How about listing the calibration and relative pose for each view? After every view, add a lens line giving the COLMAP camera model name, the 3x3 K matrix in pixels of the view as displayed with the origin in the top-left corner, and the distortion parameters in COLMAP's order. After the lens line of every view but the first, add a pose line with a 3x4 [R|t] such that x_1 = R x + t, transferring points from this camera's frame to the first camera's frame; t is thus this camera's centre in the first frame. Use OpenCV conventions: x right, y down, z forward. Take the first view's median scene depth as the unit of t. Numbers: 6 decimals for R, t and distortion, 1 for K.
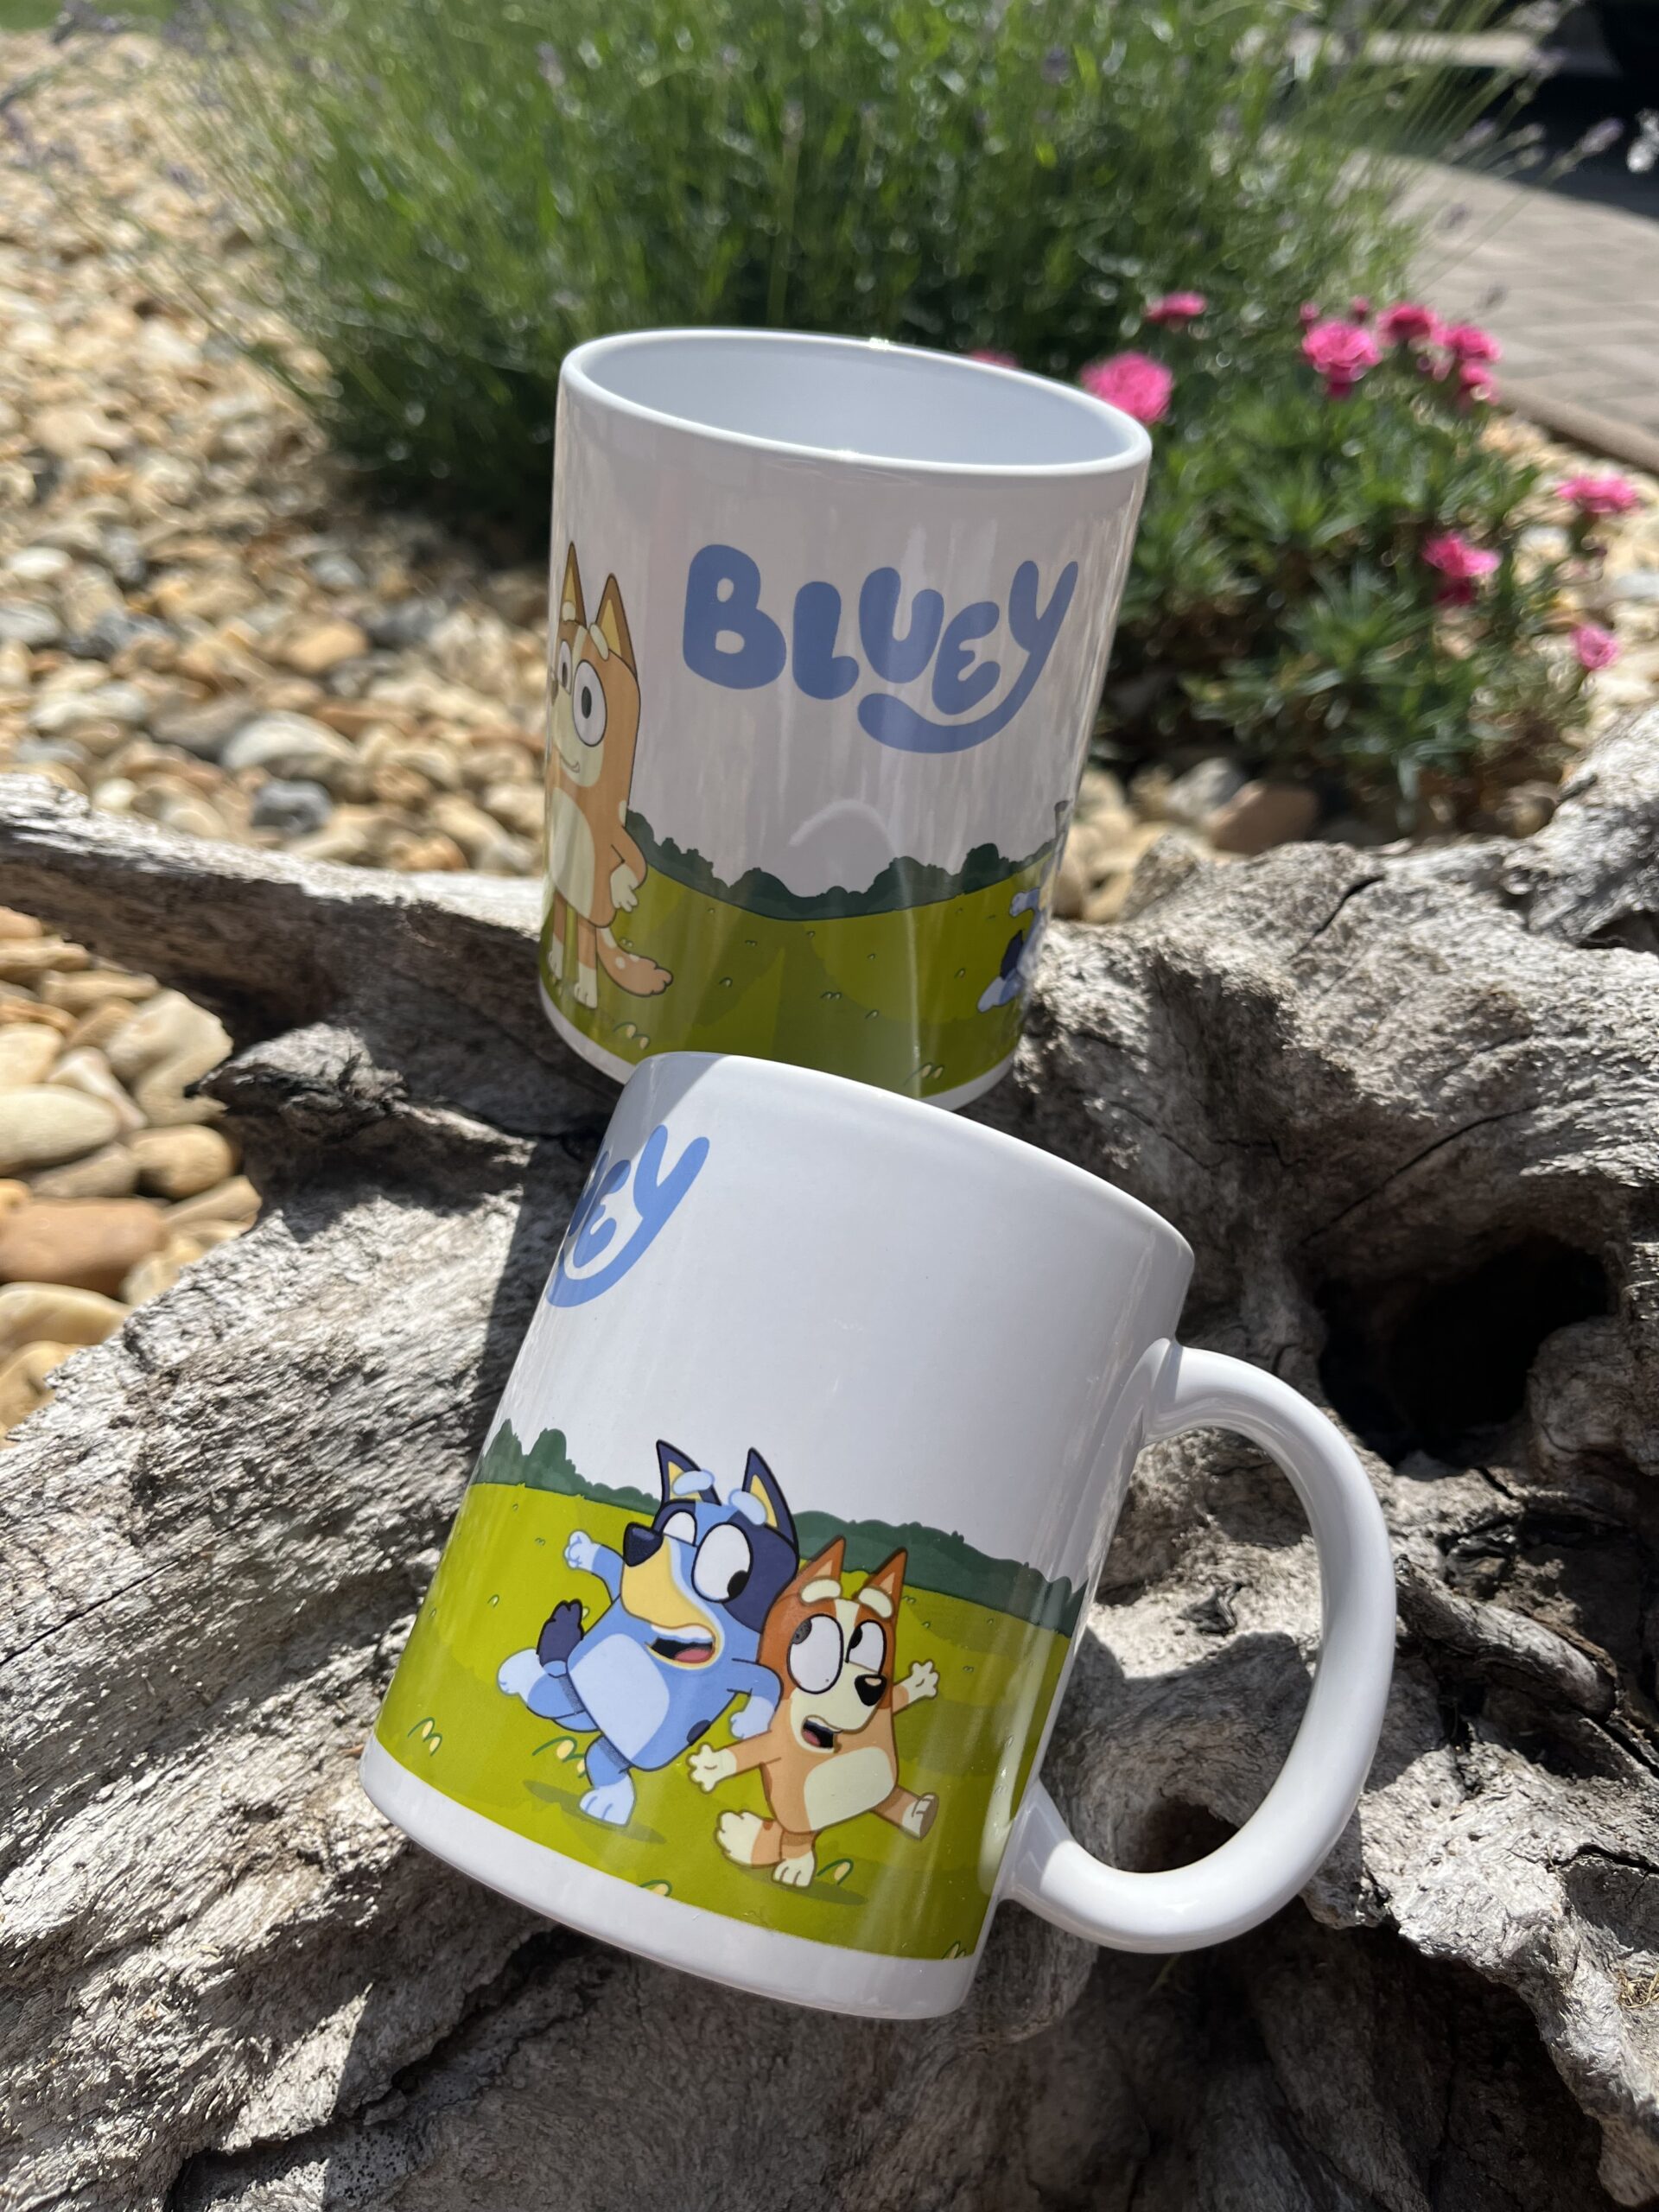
lens RADIAL K [[1726.1, 0, 831.6], [0, 1726.1, 1115.6], [0, 0, 1]] dist [0.037702, -0.071865]
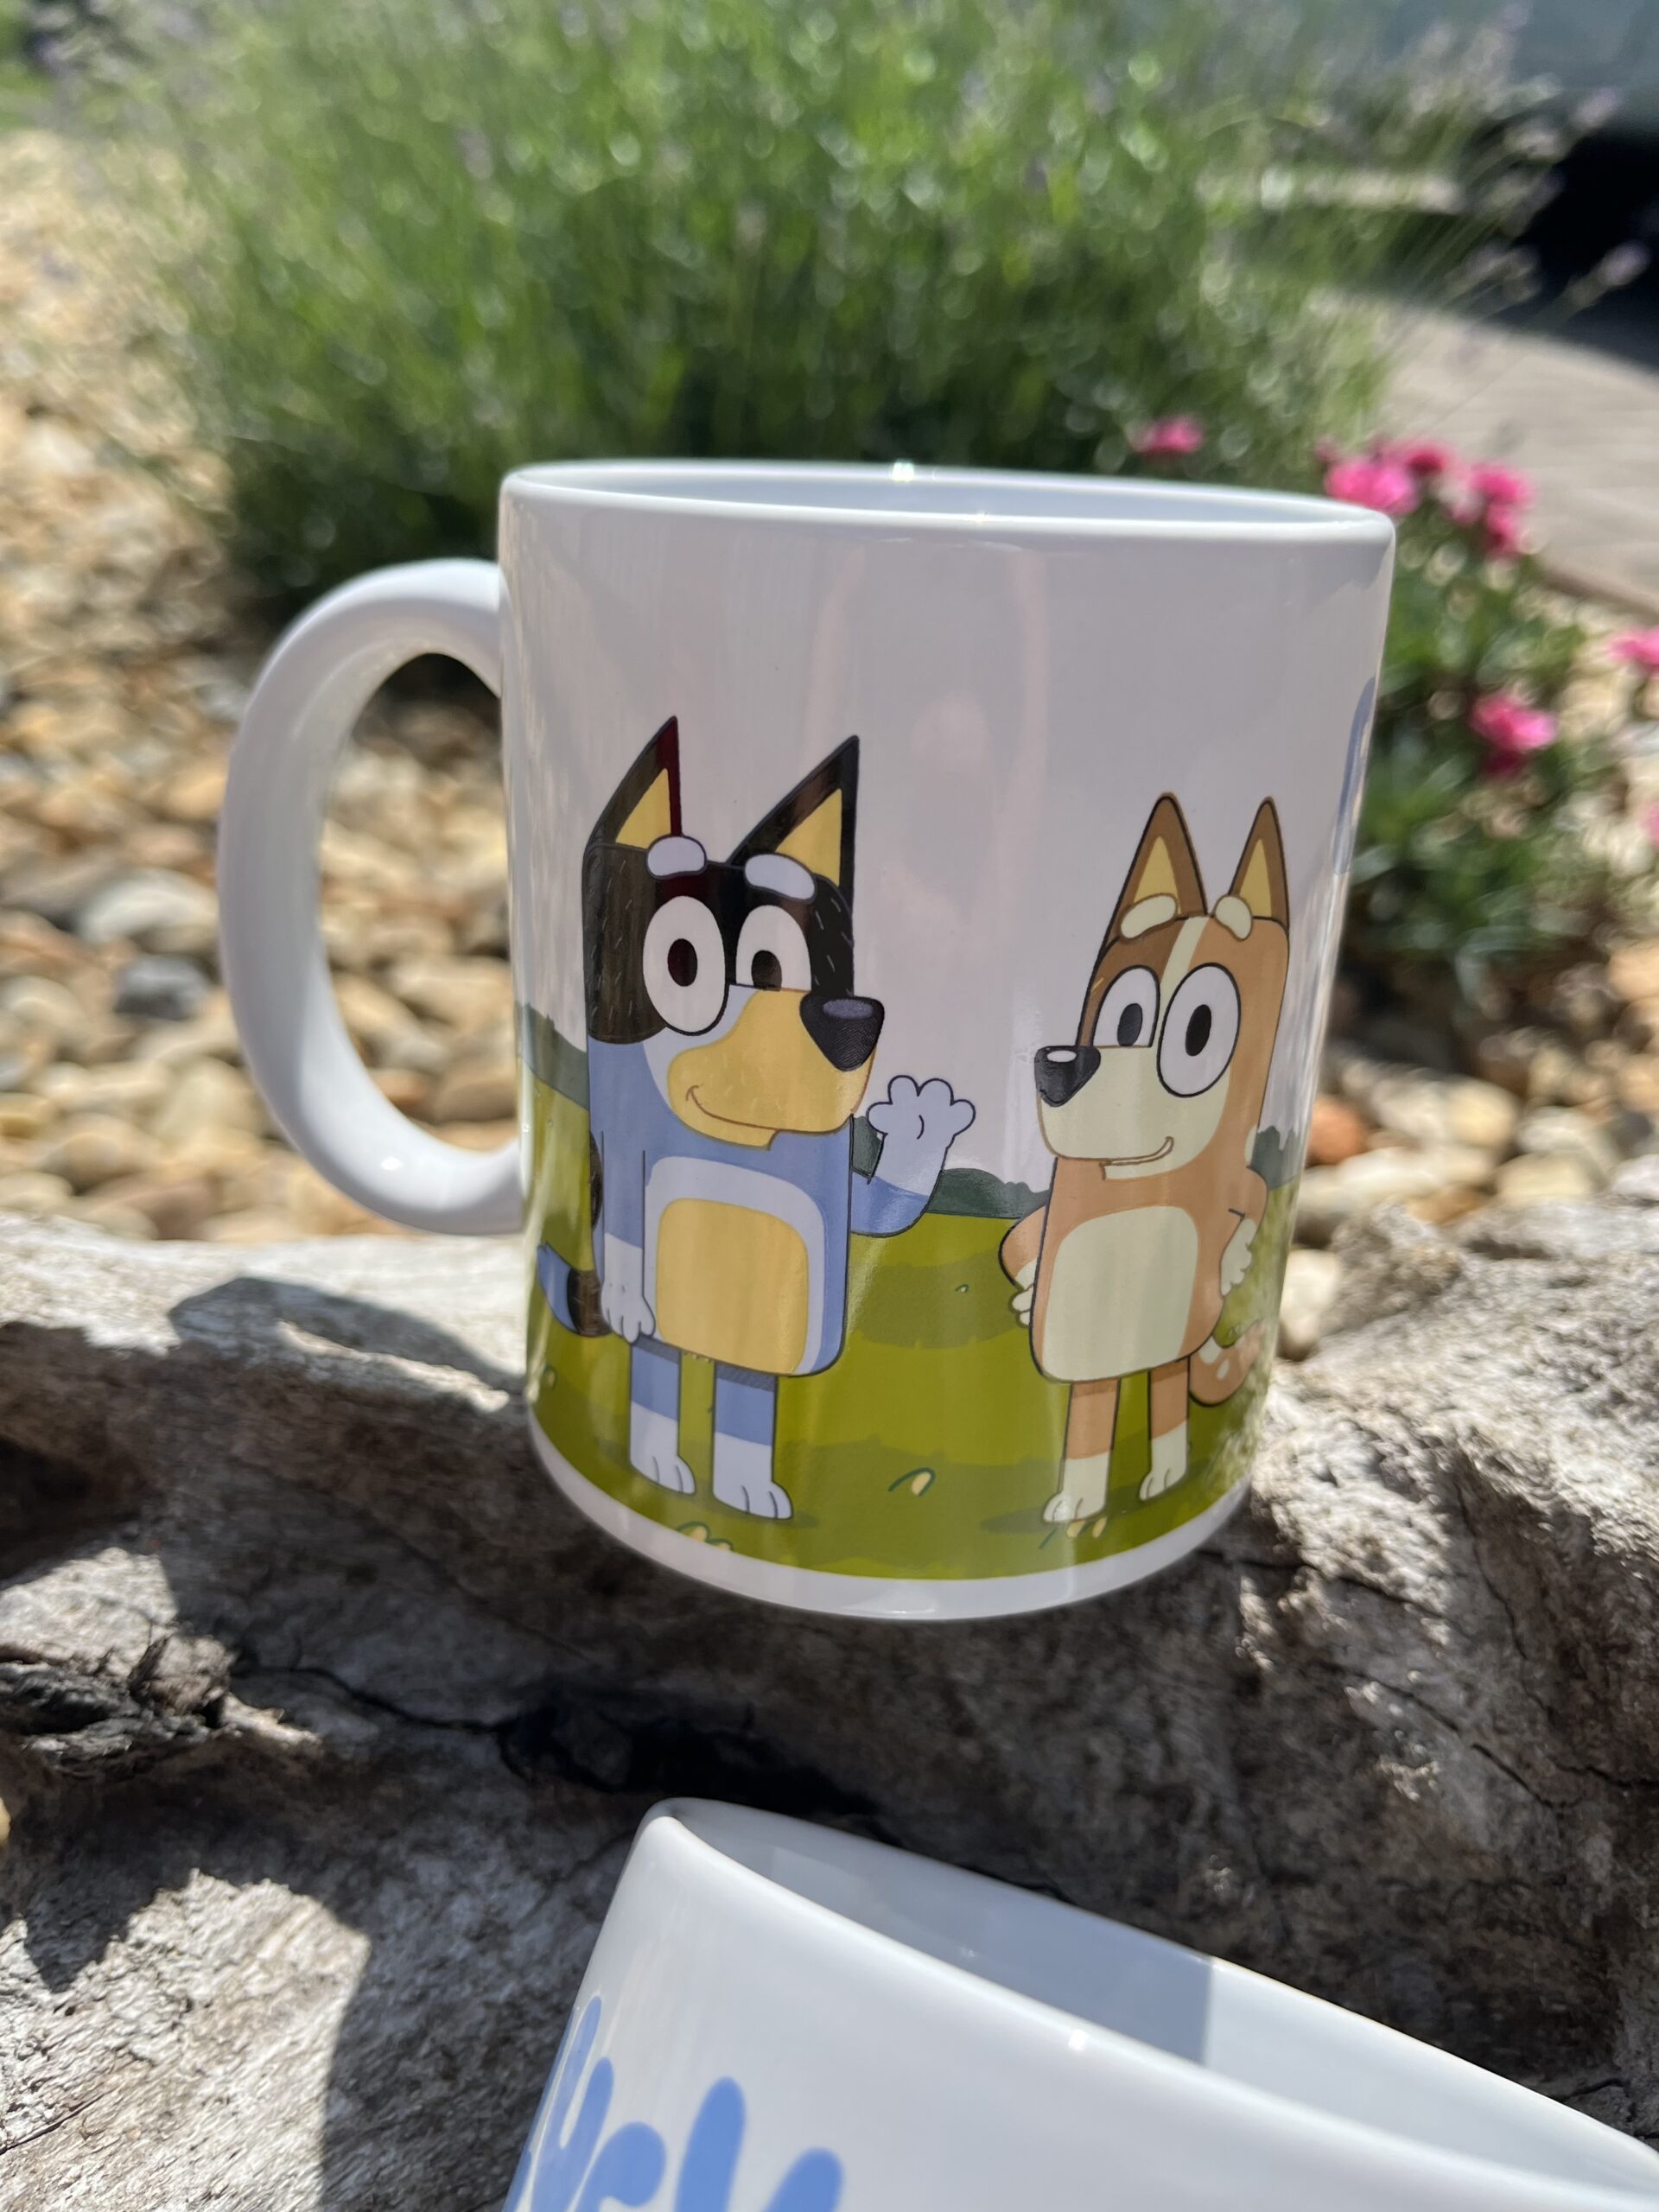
lens RADIAL K [[1726.1, 0, 840.0], [0, 1726.1, 1124.4], [0, 0, 1]] dist [0.037702, -0.071865]
pose [[0.998451, 0.002737, 0.055565, -0.072071], [0.000296, 0.998514, -0.054489, -0.177894], [-0.055631, 0.054421, 0.996967, 0.372079]]
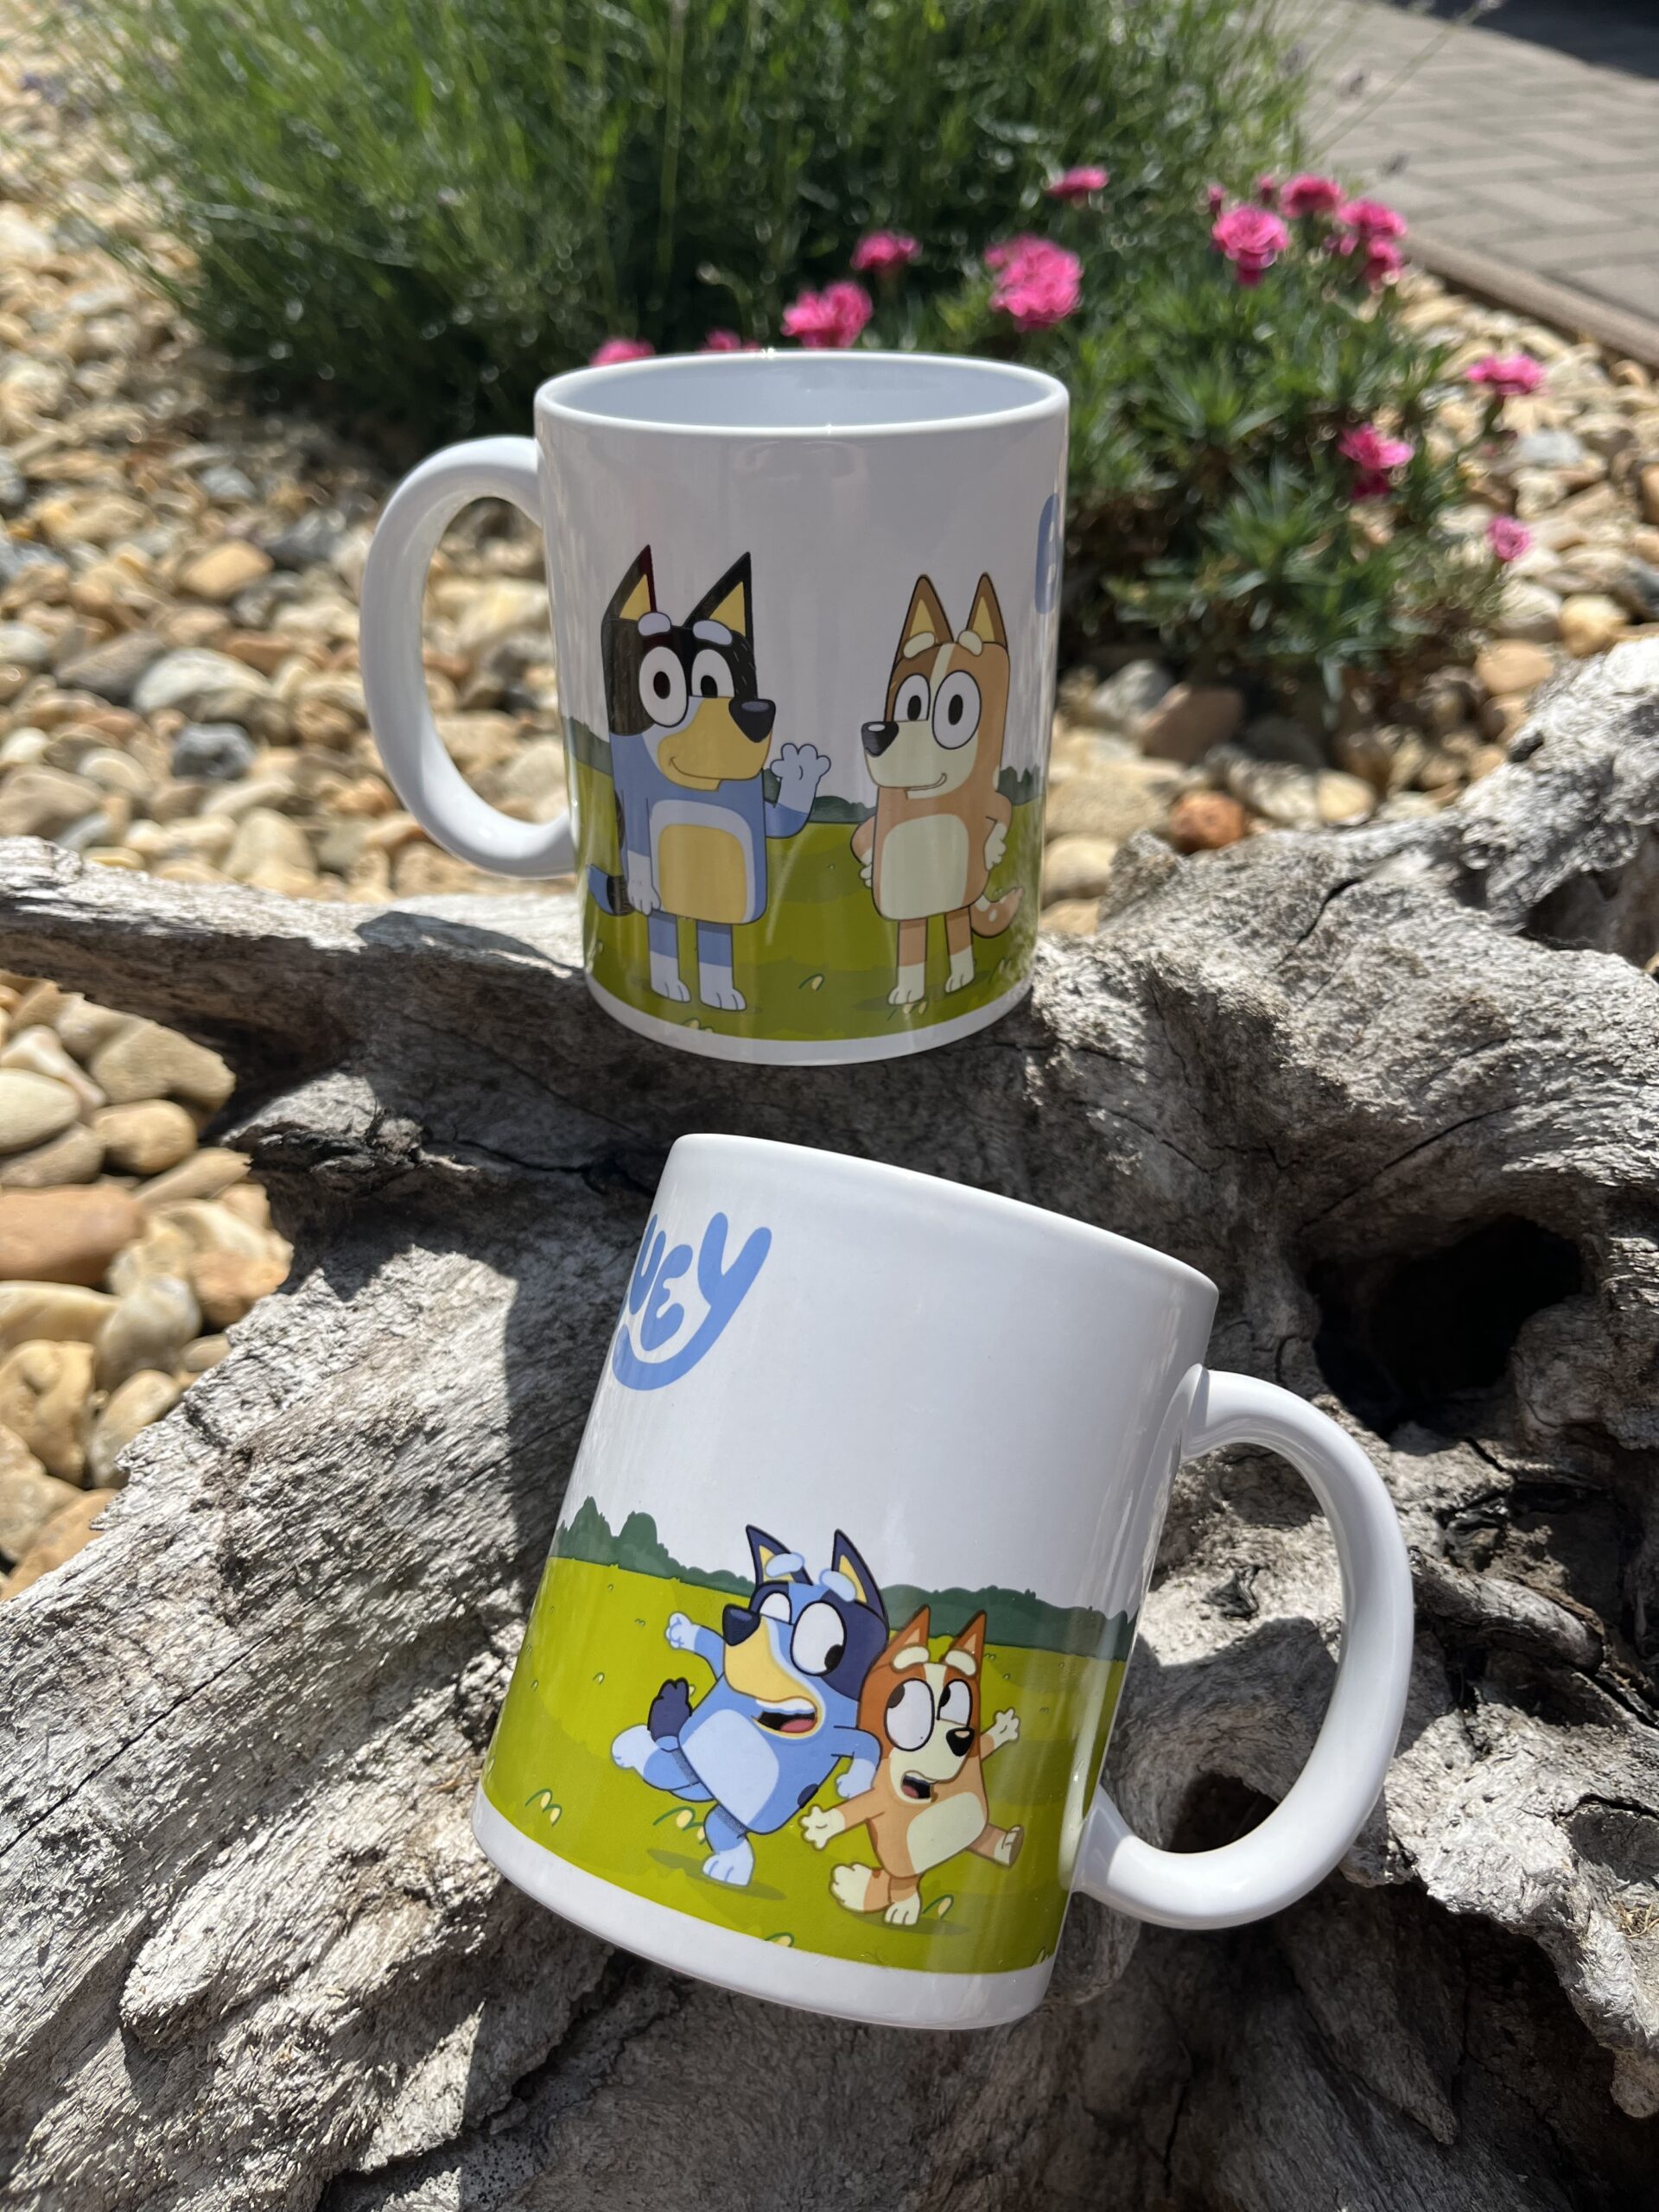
lens RADIAL K [[1726.1, 0, 838.3], [0, 1726.1, 1106.0], [0, 0, 1]] dist [0.037702, -0.071865]
pose [[0.996993, -0.056677, 0.052846, -0.058802], [0.052315, 0.995376, 0.080563, -0.104393], [-0.057167, -0.077556, 0.995348, -0.031428]]
